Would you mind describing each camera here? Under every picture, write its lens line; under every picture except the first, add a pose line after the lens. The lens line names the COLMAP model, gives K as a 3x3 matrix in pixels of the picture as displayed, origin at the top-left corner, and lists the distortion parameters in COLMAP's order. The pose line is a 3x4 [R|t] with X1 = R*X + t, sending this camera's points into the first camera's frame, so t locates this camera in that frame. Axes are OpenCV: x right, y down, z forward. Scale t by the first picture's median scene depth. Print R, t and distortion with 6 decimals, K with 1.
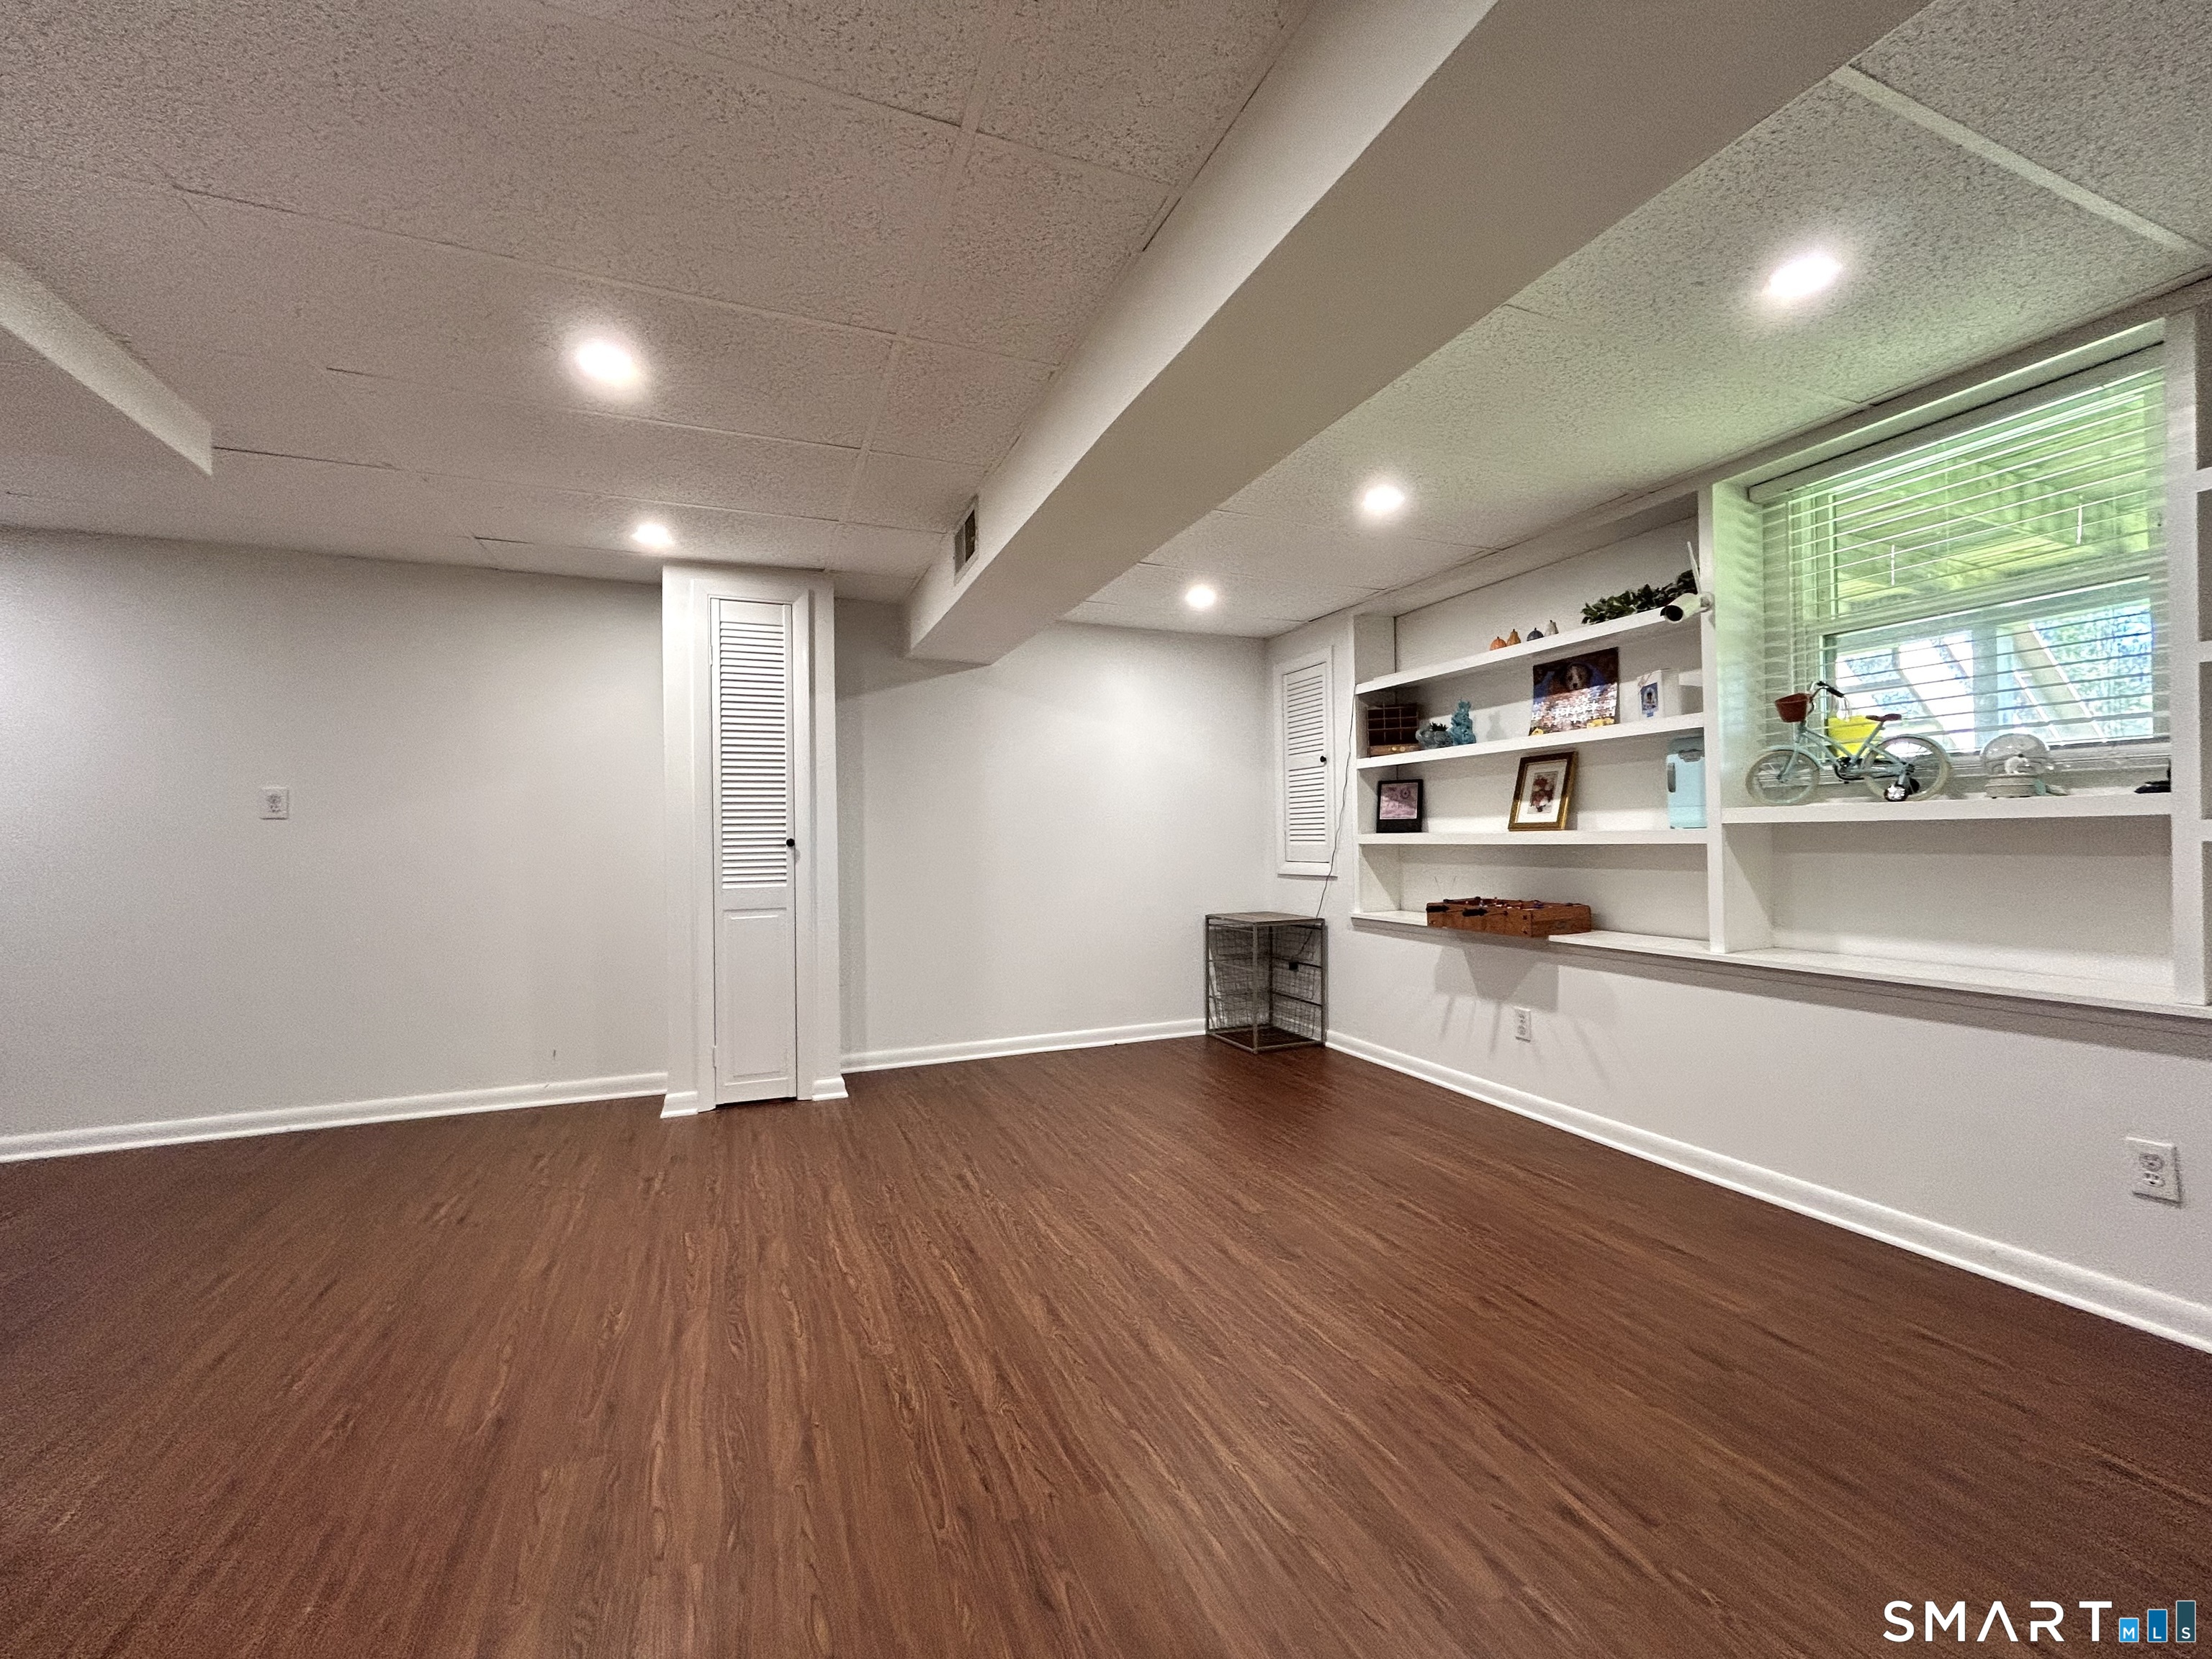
lens RADIAL K [[900.0, 0, 1106.0], [0, 900.0, 829.5], [0, 0, 1]] dist [-0.000375, 0.000034]
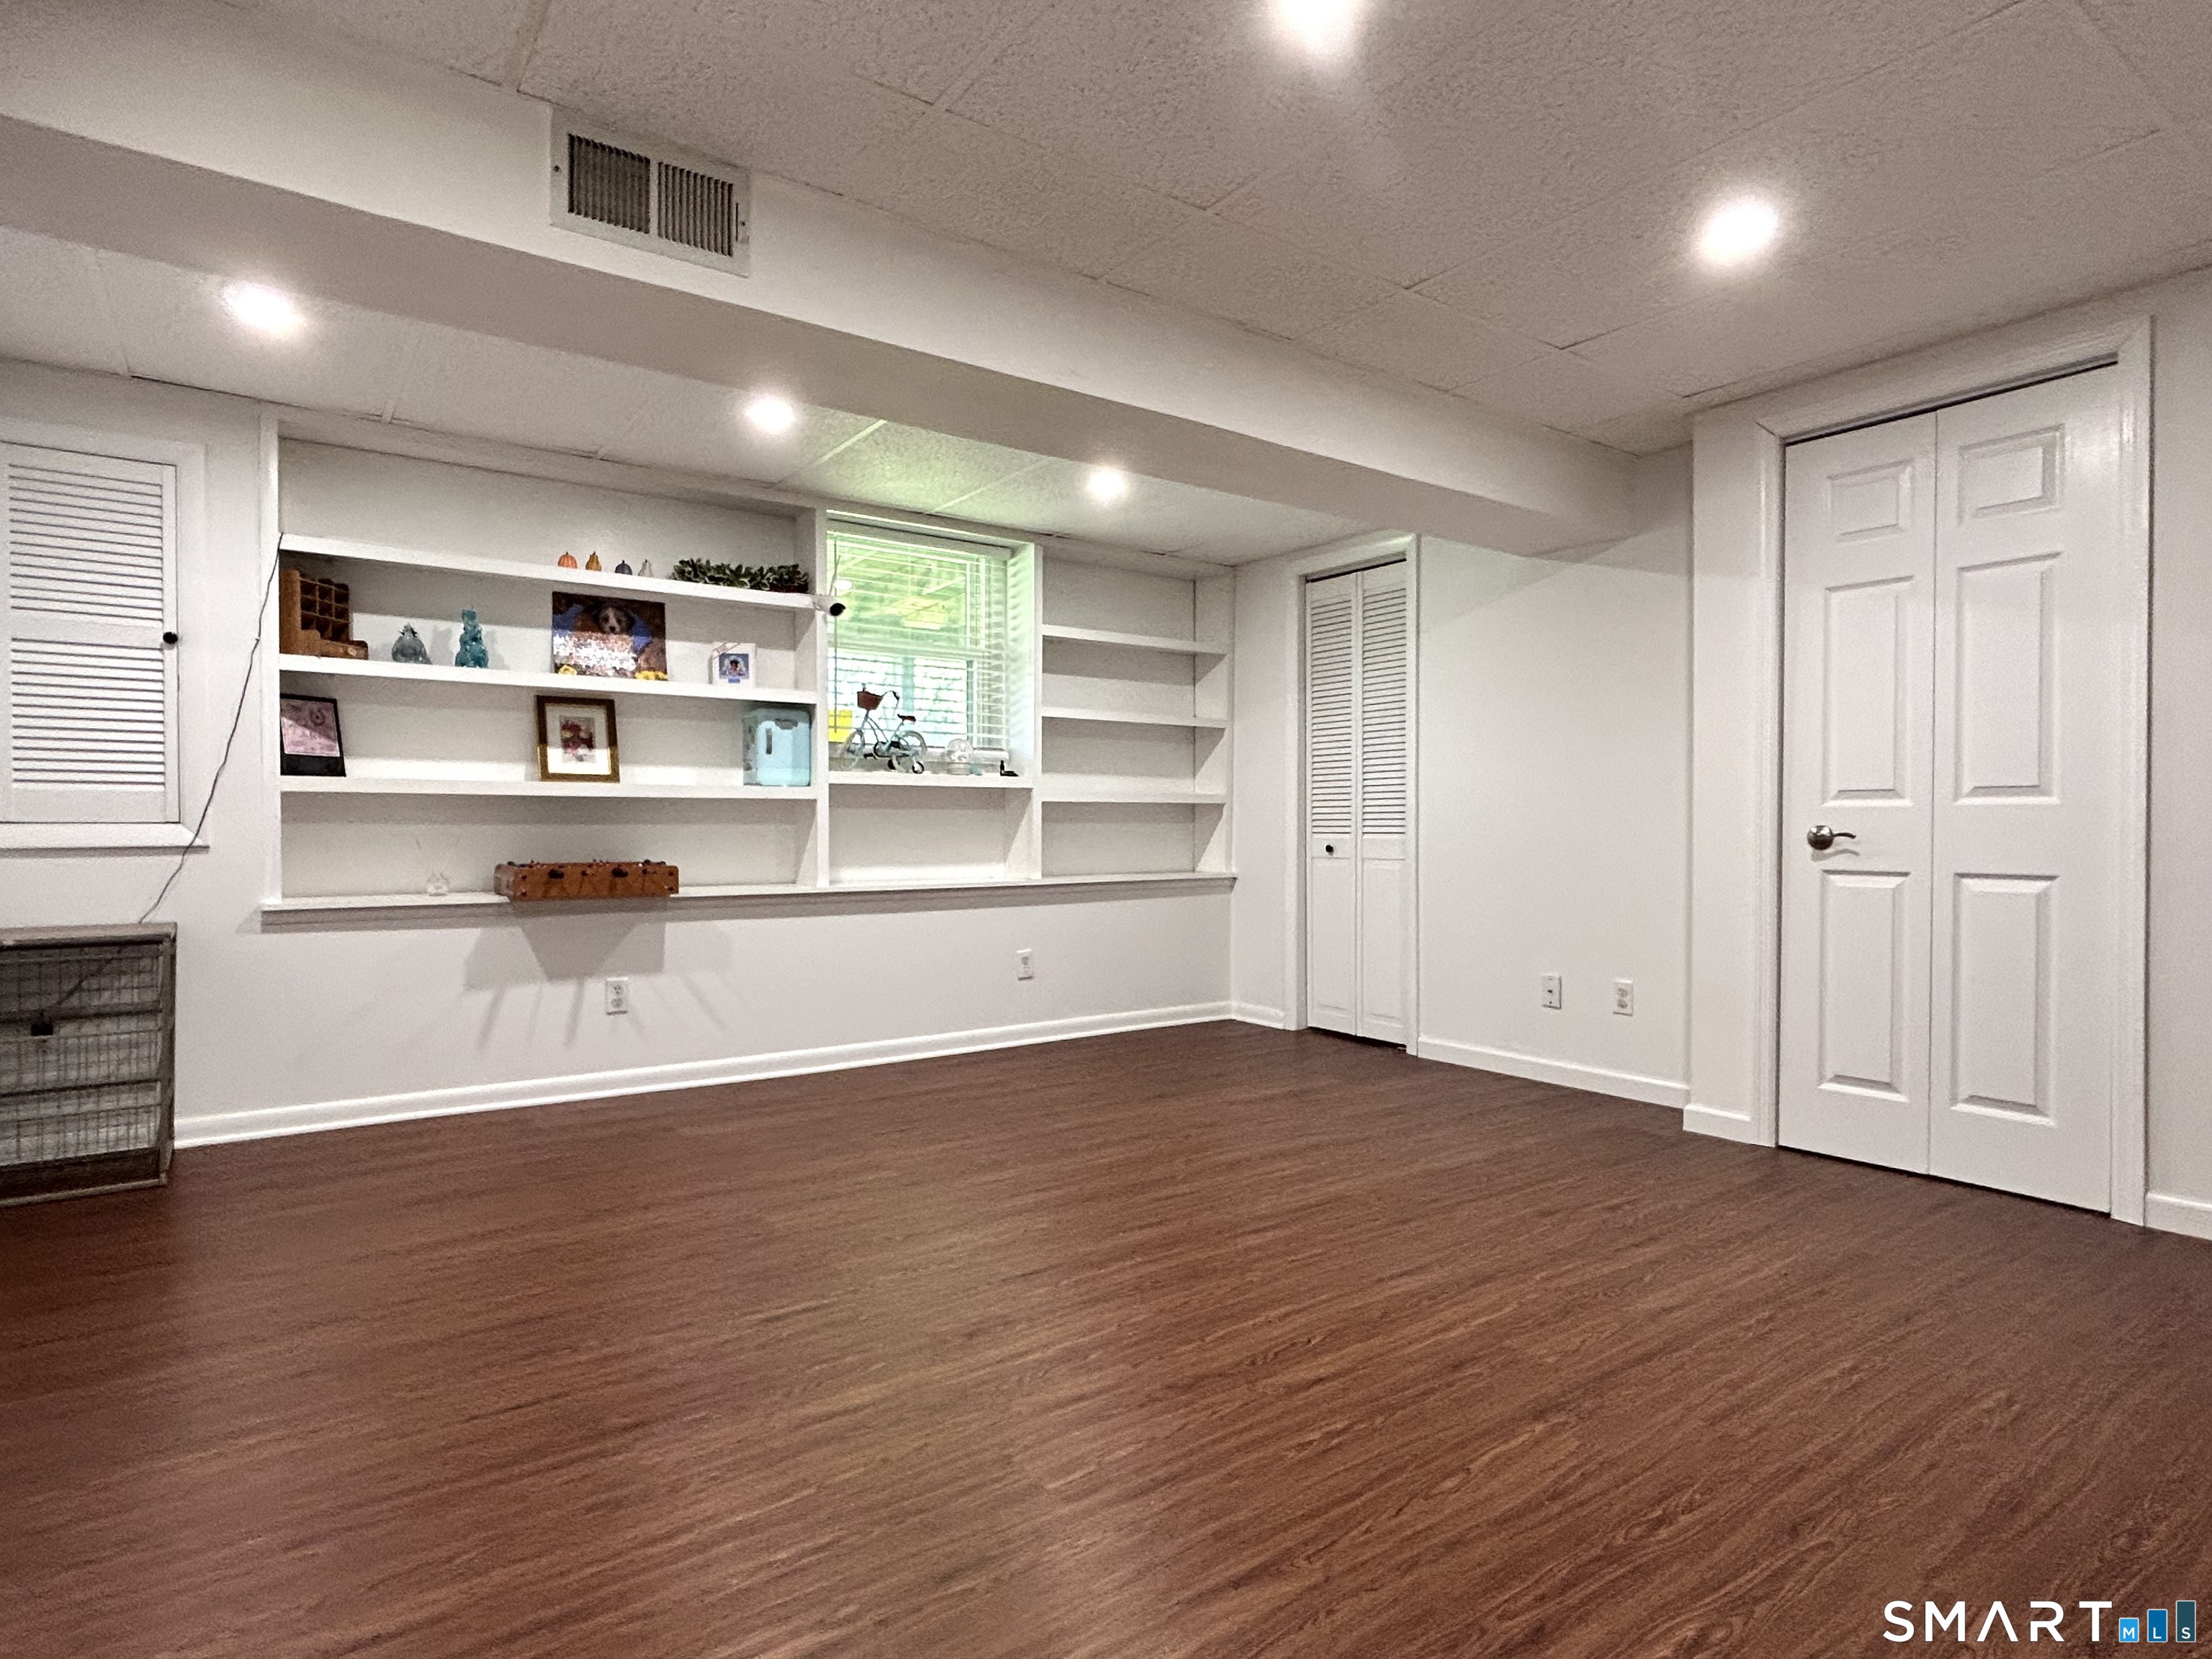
lens RADIAL K [[1187.0, 0, 1106.0], [0, 1187.0, 829.5], [0, 0, 1]] dist [-0.013198, -0.000922]
pose [[-0.236616, 0.007784, 0.971572, -0.771985], [-0.009824, 0.999898, -0.010404, 0.054501], [-0.971554, -0.012007, -0.236515, 0.772211]]
